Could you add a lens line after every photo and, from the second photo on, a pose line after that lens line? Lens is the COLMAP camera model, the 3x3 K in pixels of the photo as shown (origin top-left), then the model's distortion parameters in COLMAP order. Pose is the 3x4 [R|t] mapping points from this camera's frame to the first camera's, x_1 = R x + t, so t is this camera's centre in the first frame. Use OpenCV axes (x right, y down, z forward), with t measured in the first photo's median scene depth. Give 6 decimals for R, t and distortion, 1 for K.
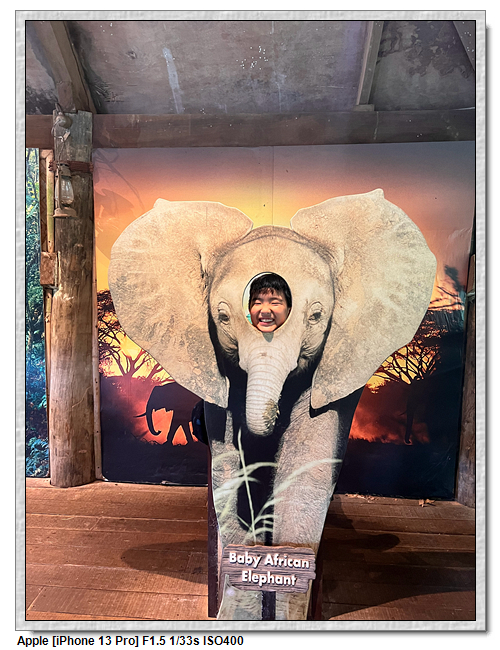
lens RADIAL K [[468.8, 0, 249.4], [0, 468.8, 319.8], [0, 0, 1]] dist [0.027889, -0.027714]
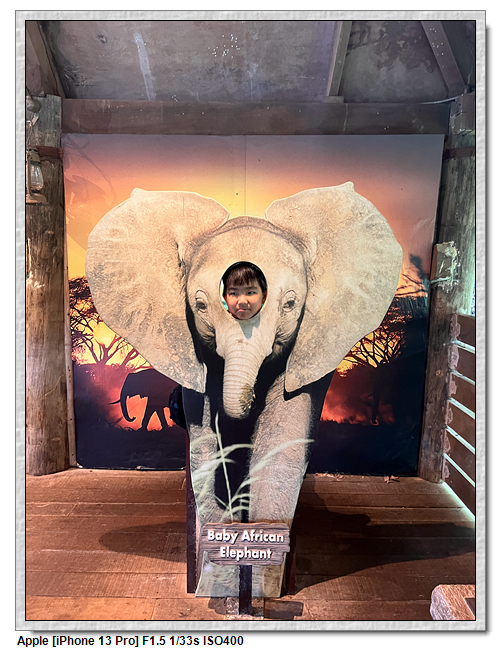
lens RADIAL K [[468.8, 0, 250.7], [0, 468.8, 319.7], [0, 0, 1]] dist [0.027889, -0.027714]
pose [[0.997528, -0.006536, 0.069962, -0.011709], [0.004461, 0.999547, 0.029775, -0.002565], [-0.070125, -0.029389, 0.997105, -0.022148]]
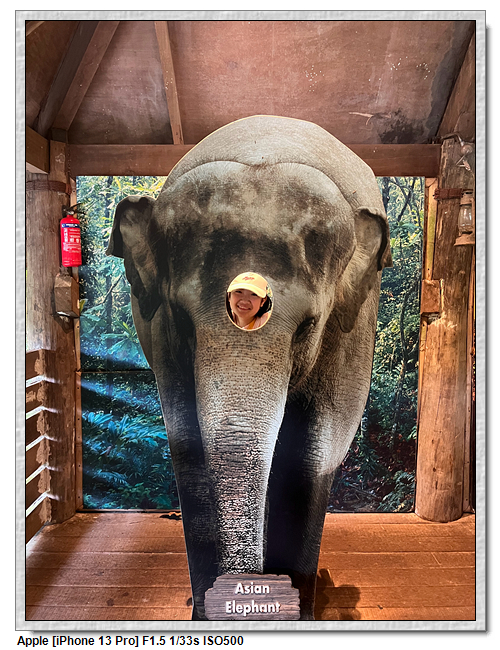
lens RADIAL K [[468.8, 0, 244.1], [0, 468.8, 315.3], [0, 0, 1]] dist [0.027889, -0.027714]
pose [[0.997618, -0.021985, 0.065381, -0.940723], [0.025460, 0.998280, -0.052808, -0.028697], [-0.064108, 0.054347, 0.996462, 0.046838]]
